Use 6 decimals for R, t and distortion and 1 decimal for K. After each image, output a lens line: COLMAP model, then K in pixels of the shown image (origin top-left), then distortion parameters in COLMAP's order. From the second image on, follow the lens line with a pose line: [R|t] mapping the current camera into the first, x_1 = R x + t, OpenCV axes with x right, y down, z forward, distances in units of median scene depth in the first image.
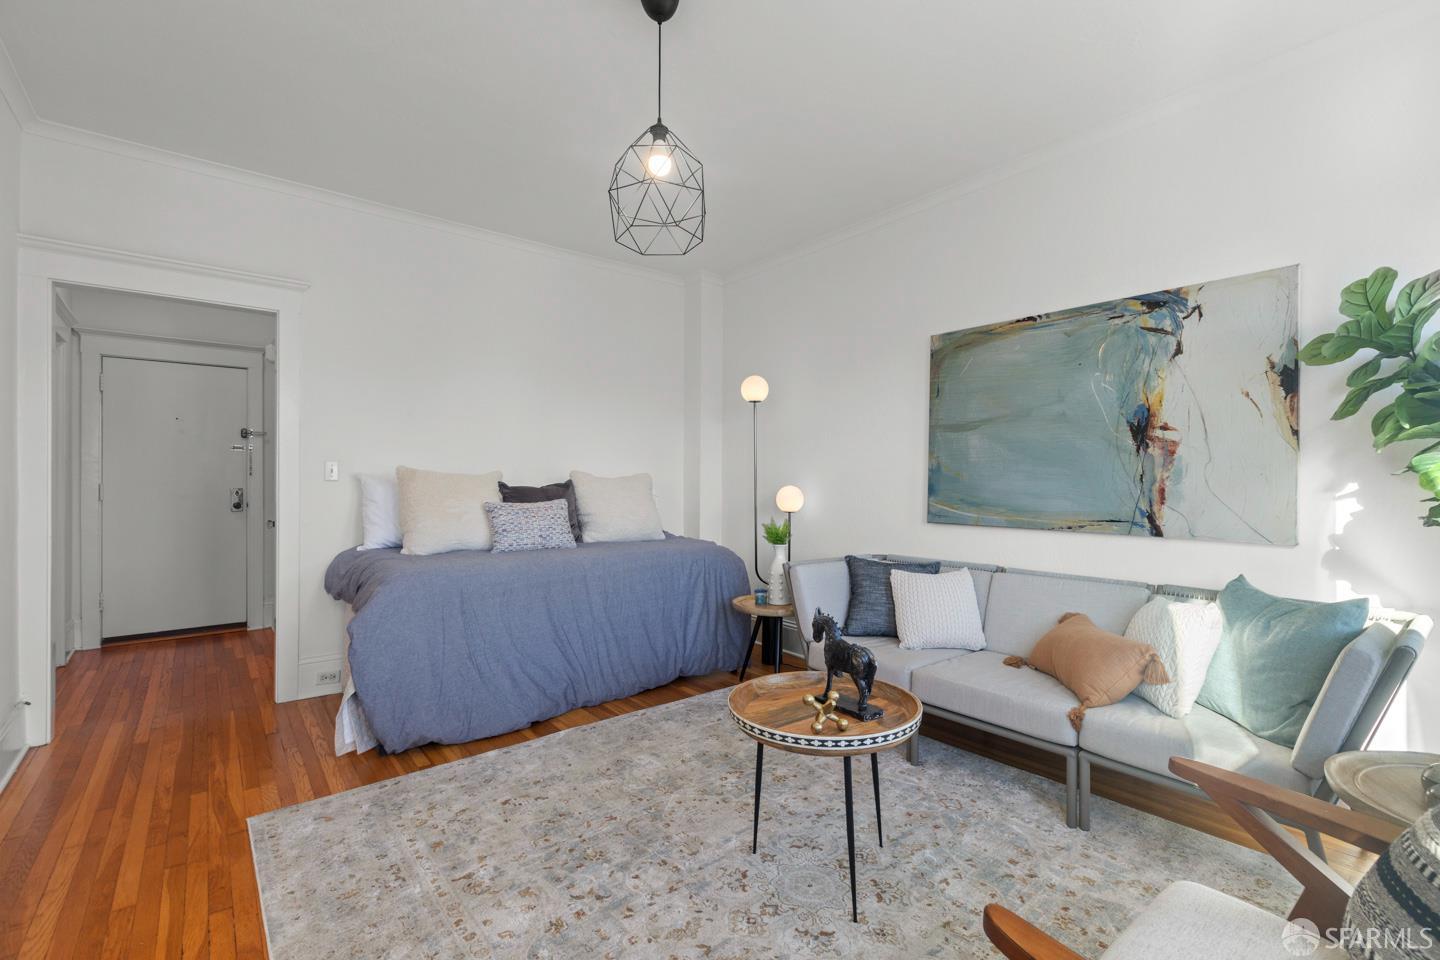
lens RADIAL K [[641.7, 0, 731.9], [0, 641.7, 481.1], [0, 0, 1]] dist [0.002046, -0.000052]
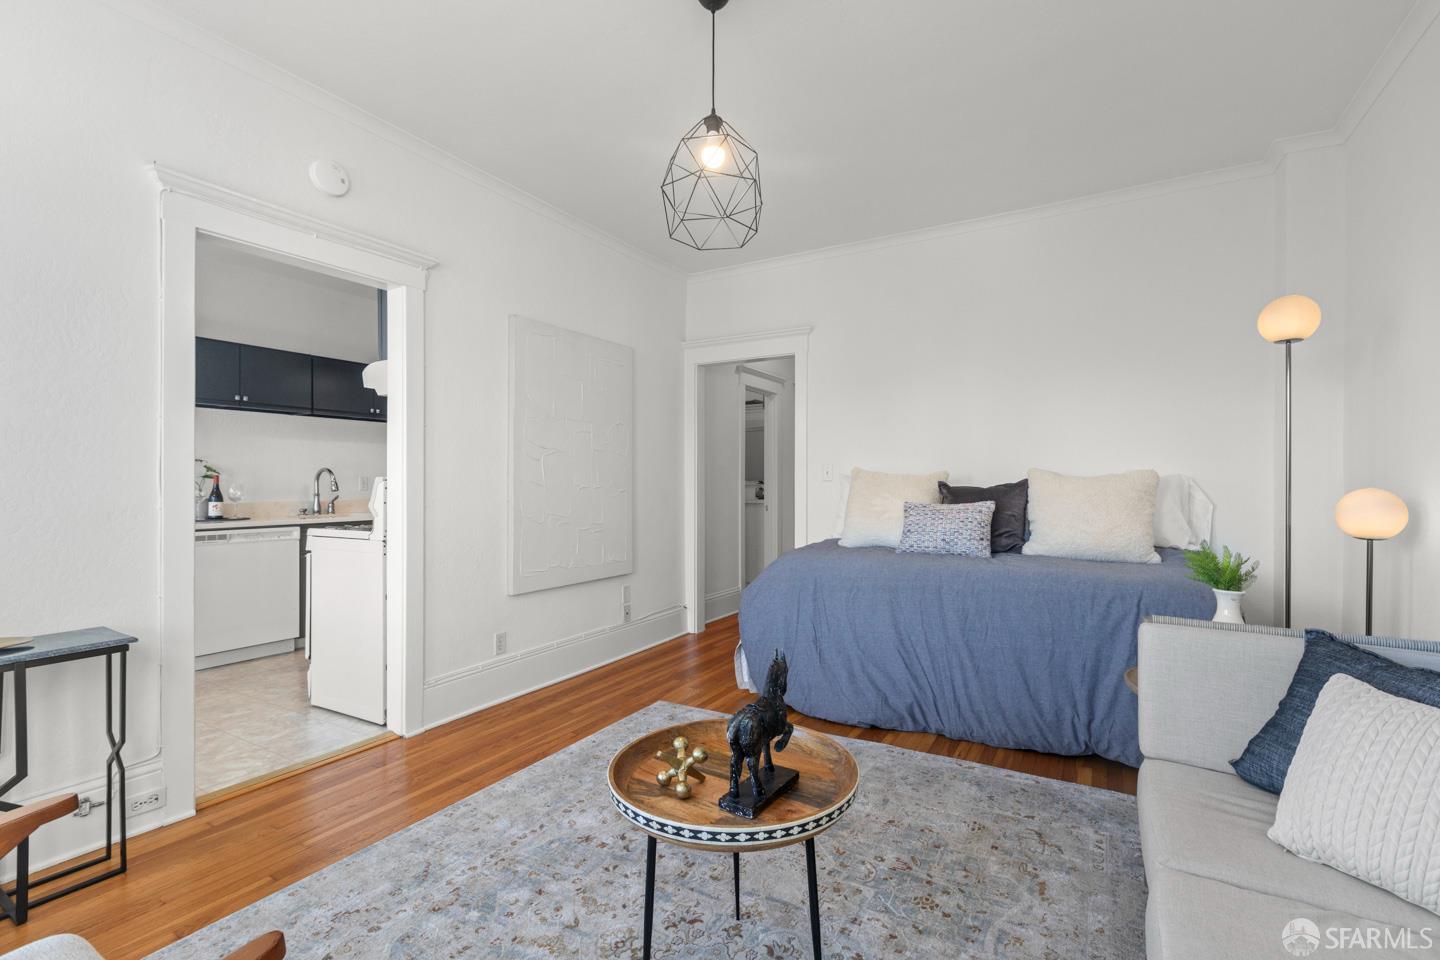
lens RADIAL K [[639.4, 0, 728.3], [0, 639.4, 481.7], [0, 0, 1]] dist [-0.000142, -0.000434]
pose [[0.346206, -0.000185, -0.938159, 0.510424], [0.005302, 0.999984, 0.001760, -0.002228], [0.938144, -0.005583, 0.346201, 0.429653]]
